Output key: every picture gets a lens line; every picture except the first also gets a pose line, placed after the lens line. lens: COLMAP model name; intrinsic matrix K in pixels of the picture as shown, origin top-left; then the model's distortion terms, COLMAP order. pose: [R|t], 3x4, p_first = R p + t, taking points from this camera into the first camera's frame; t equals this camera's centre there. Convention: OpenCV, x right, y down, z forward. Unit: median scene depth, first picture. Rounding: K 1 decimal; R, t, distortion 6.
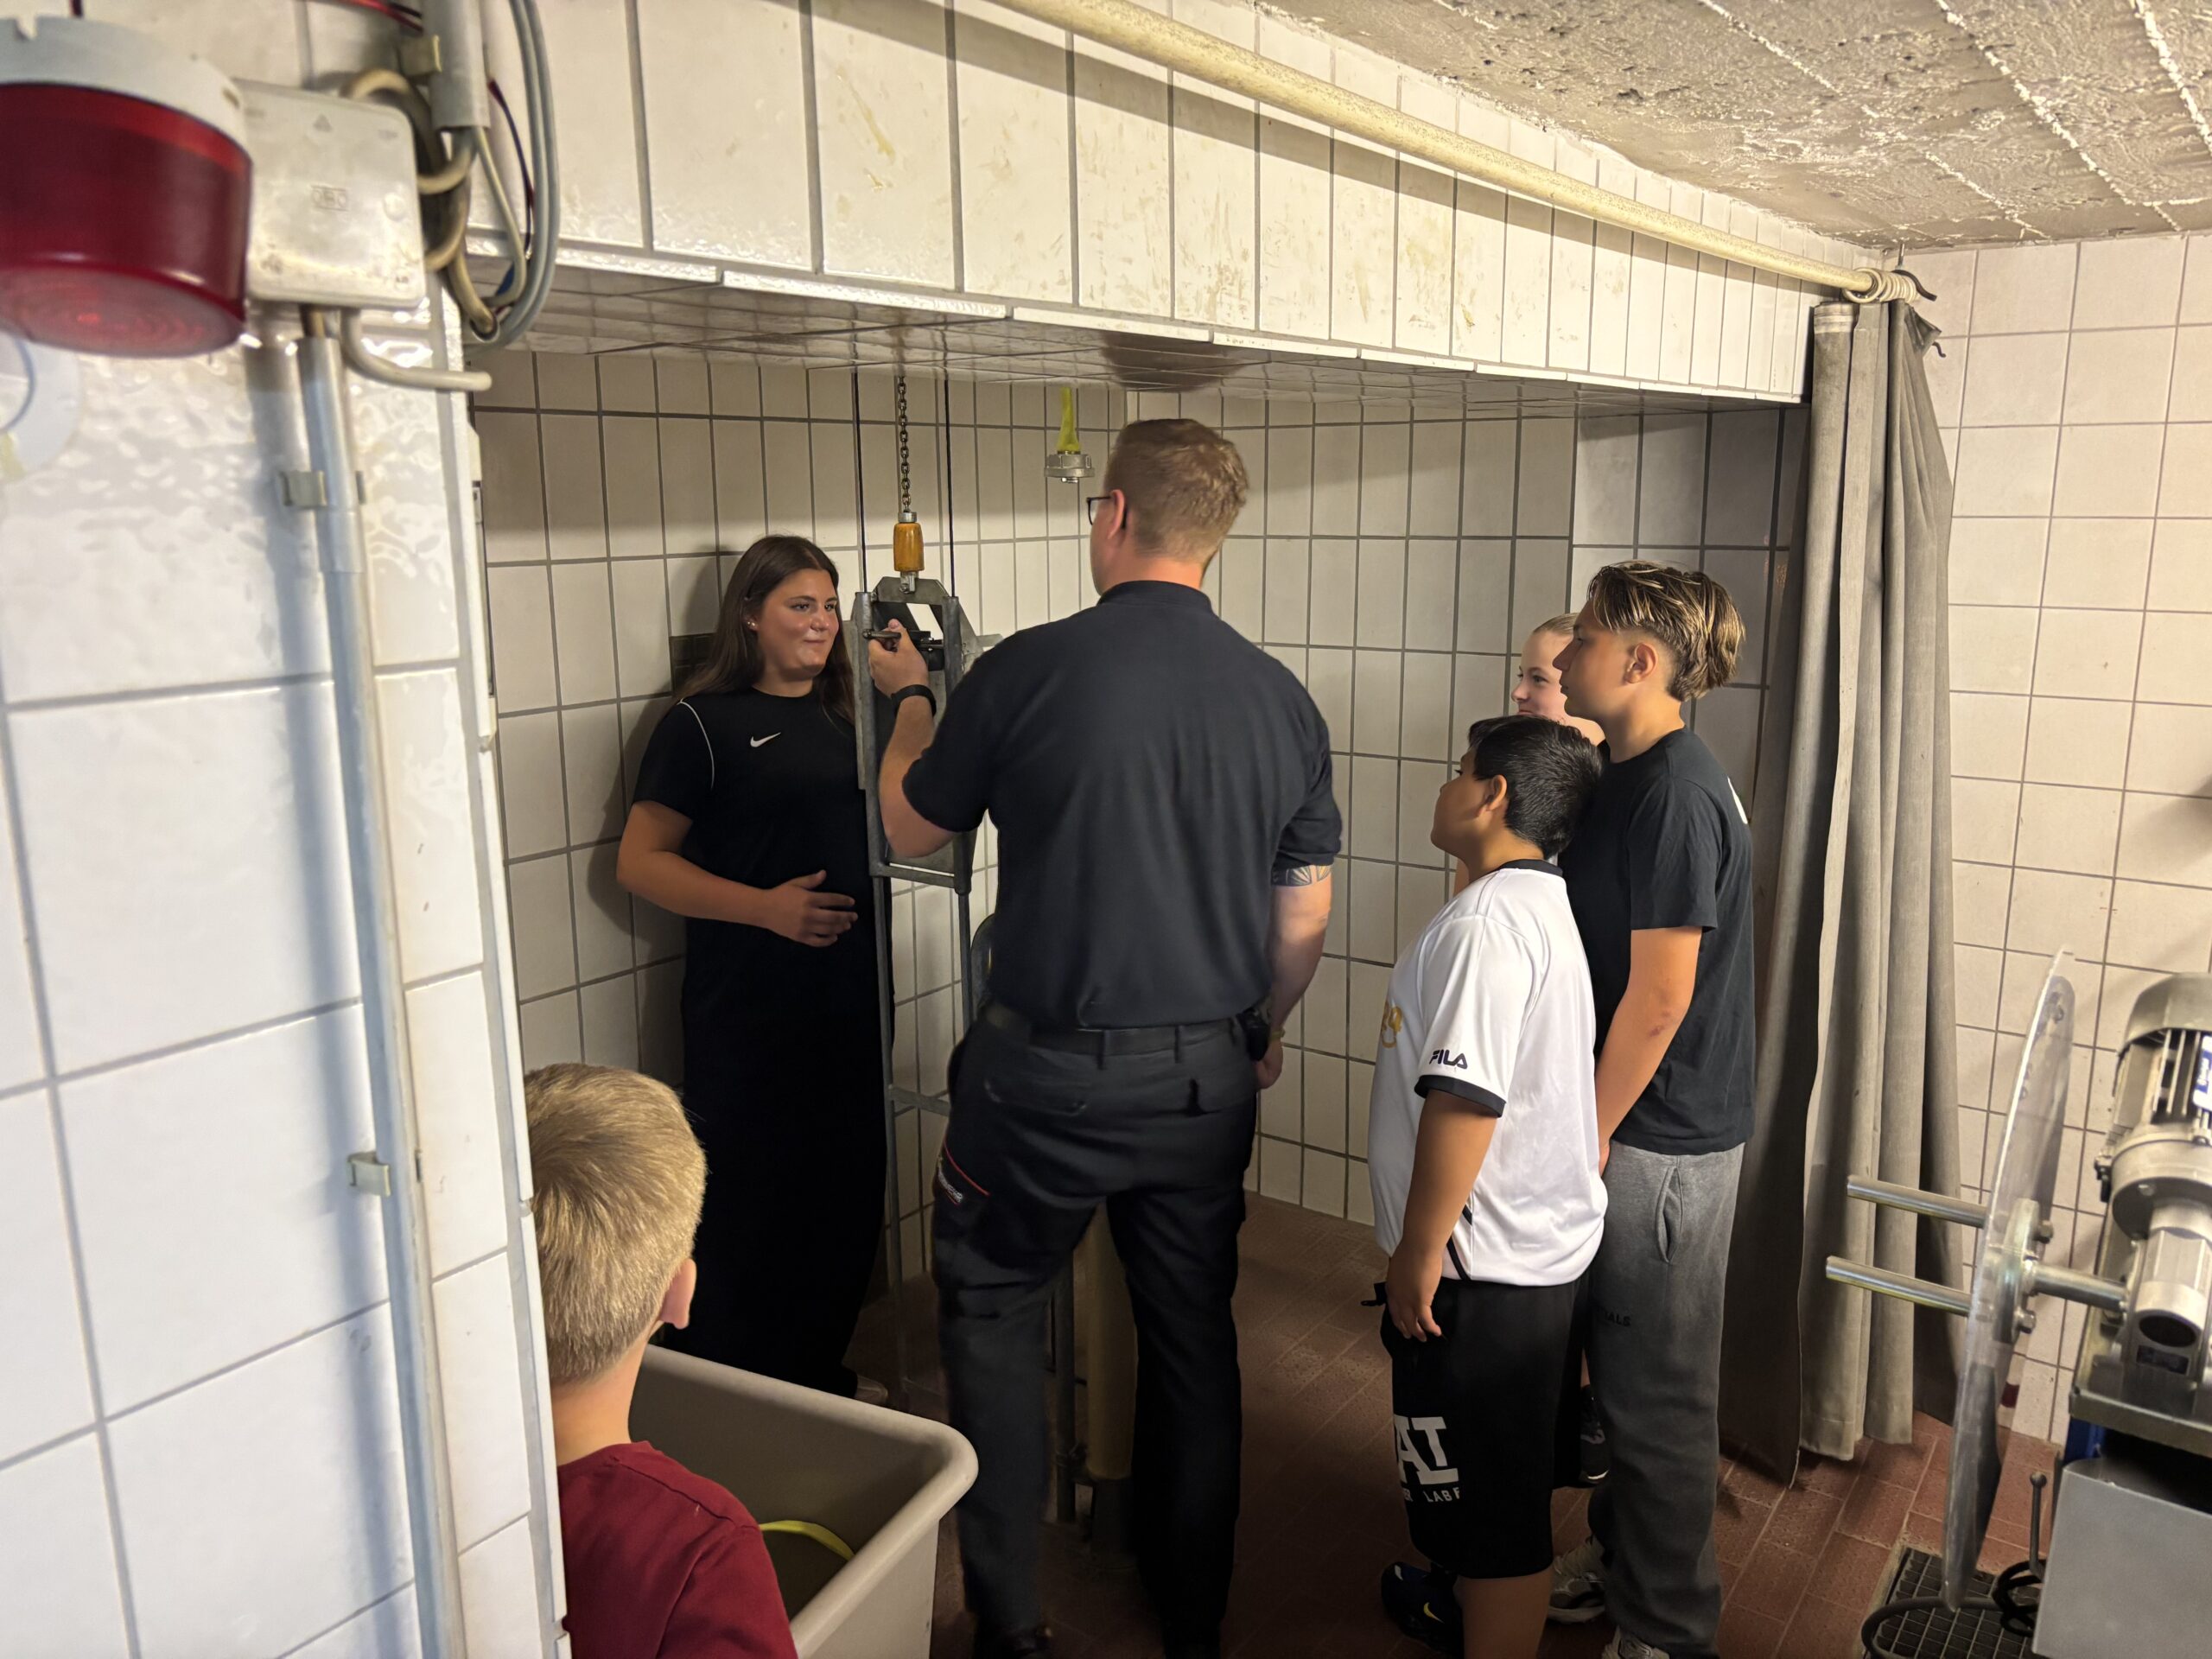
lens RADIAL K [[1696.3, 0, 1103.7], [0, 1696.3, 824.8], [0, 0, 1]] dist [0.032703, -0.032627]
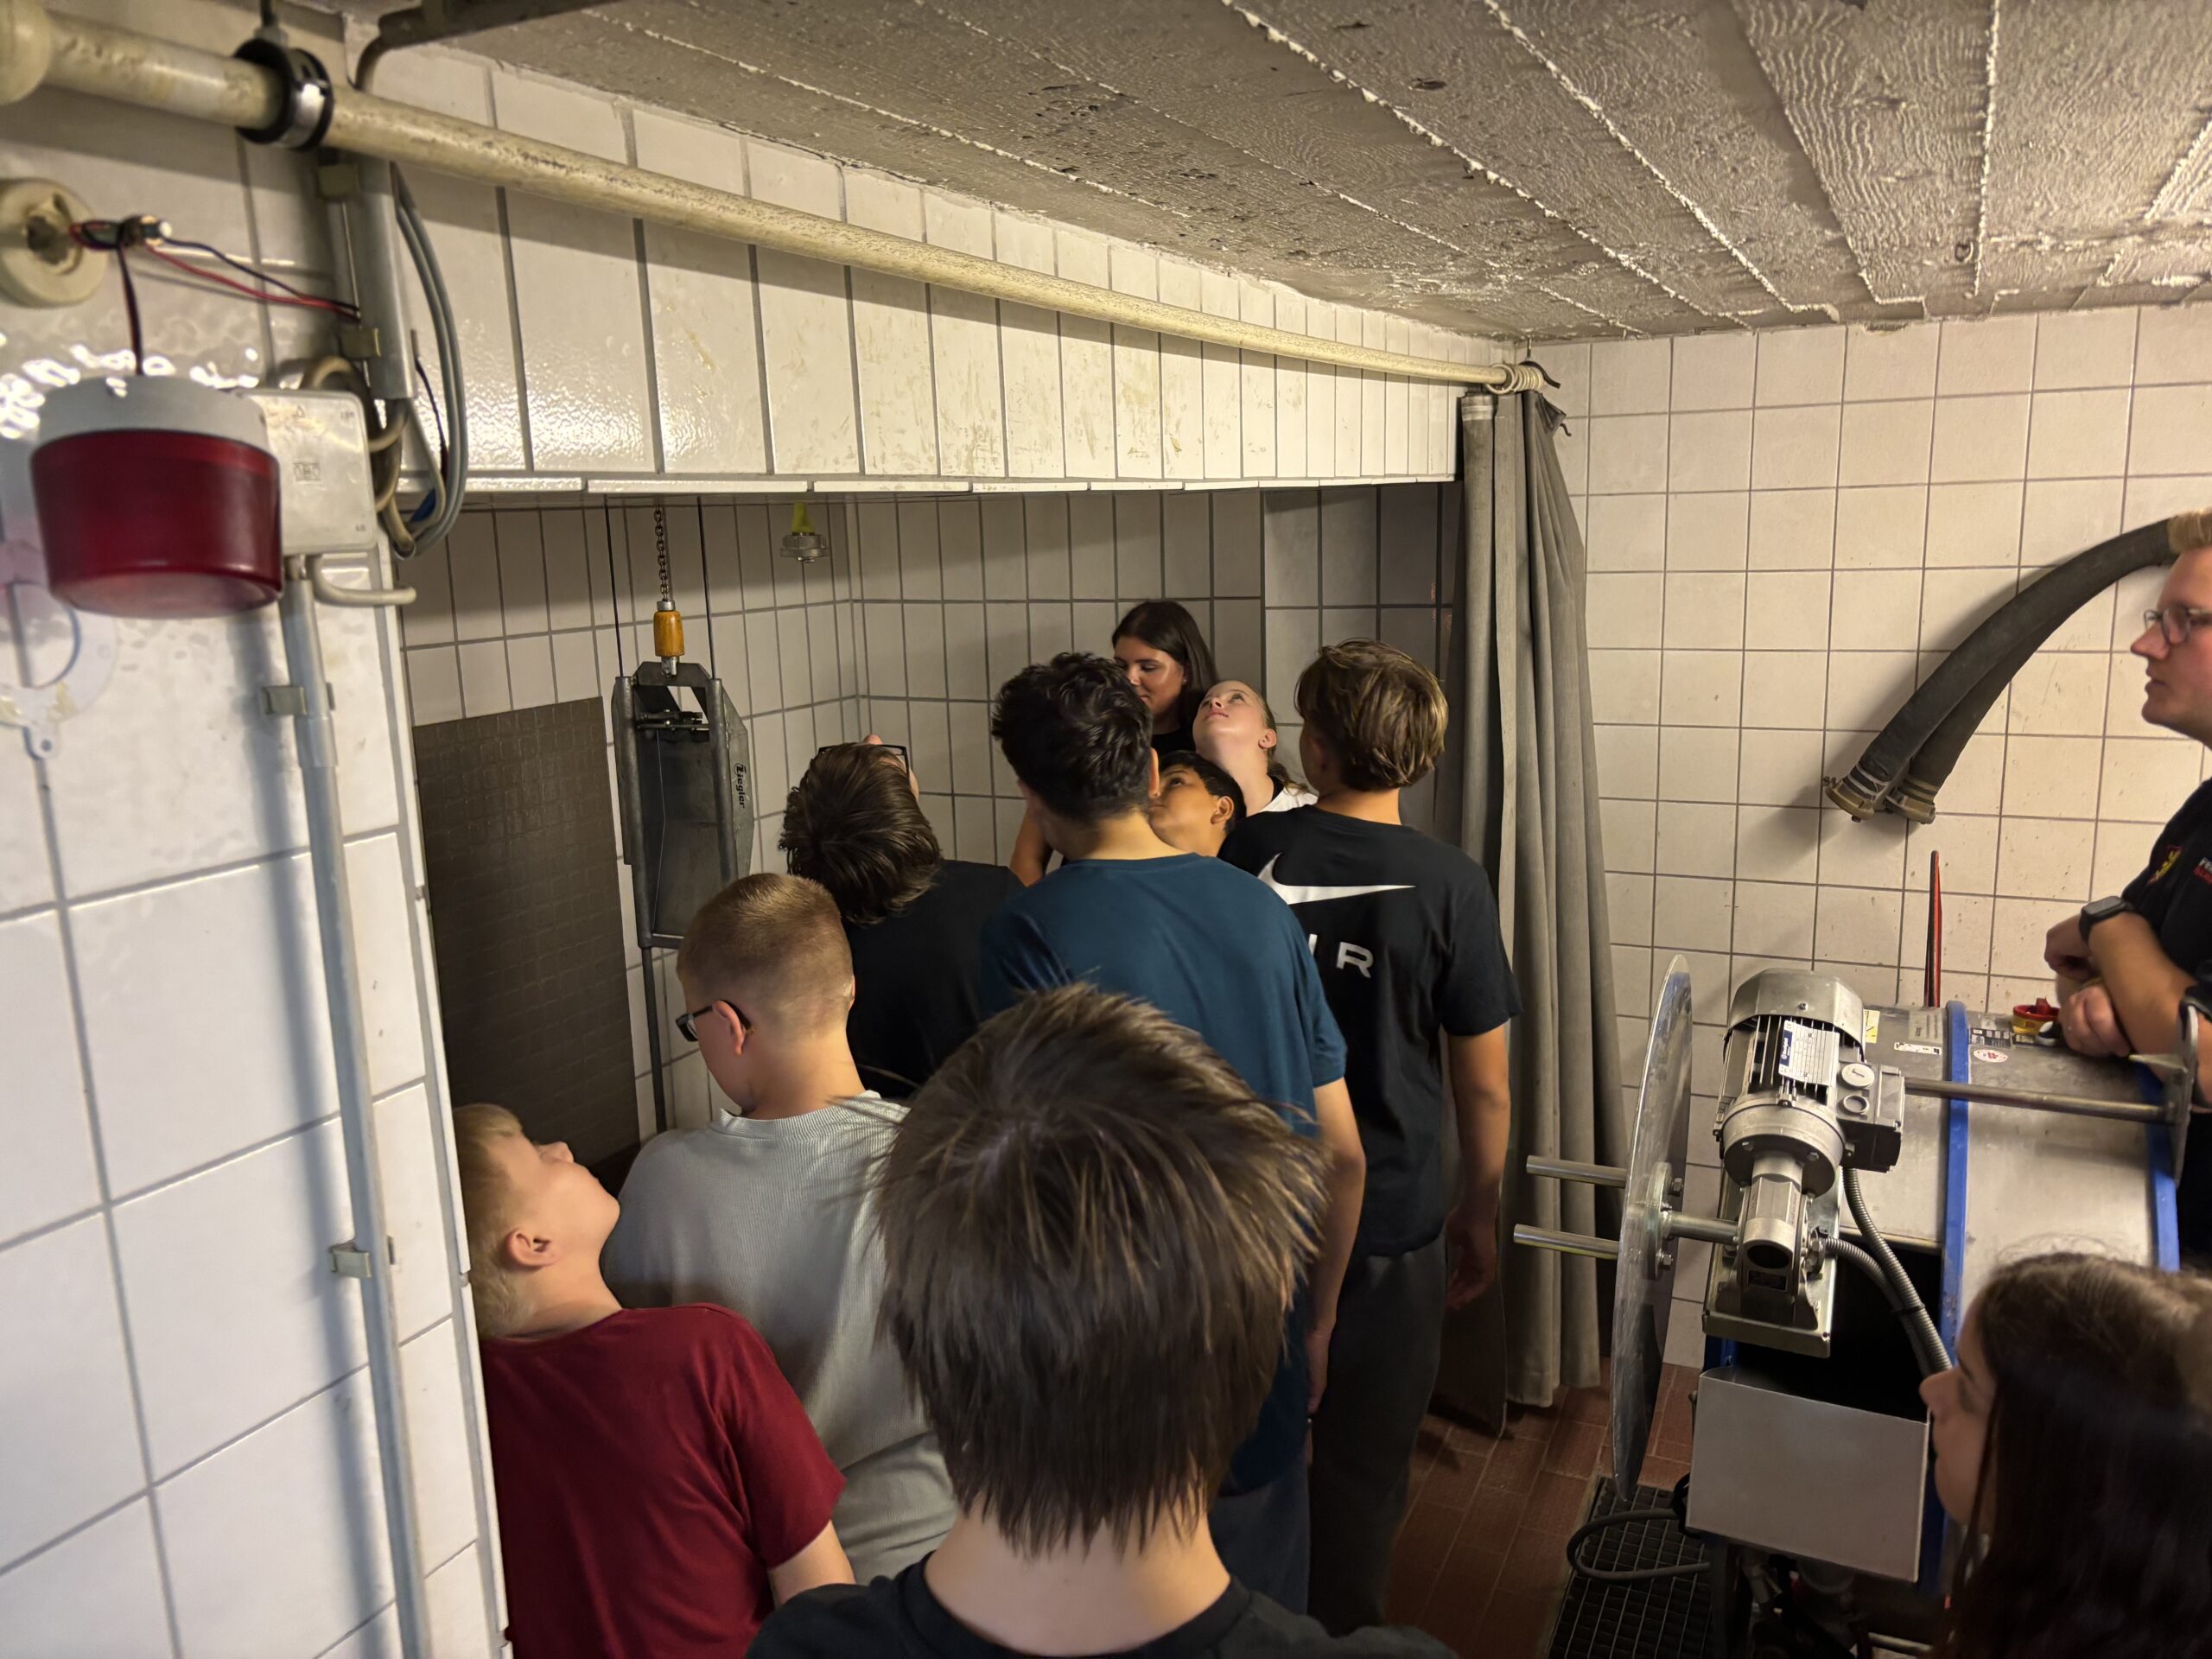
lens RADIAL K [[1696.3, 0, 1109.9], [0, 1696.3, 834.7], [0, 0, 1]] dist [0.032703, -0.032627]
pose [[0.983588, -0.054319, 0.172060, -0.051546], [0.056778, 0.998343, -0.009394, -0.028221], [-0.171264, 0.019009, 0.985042, -0.149408]]
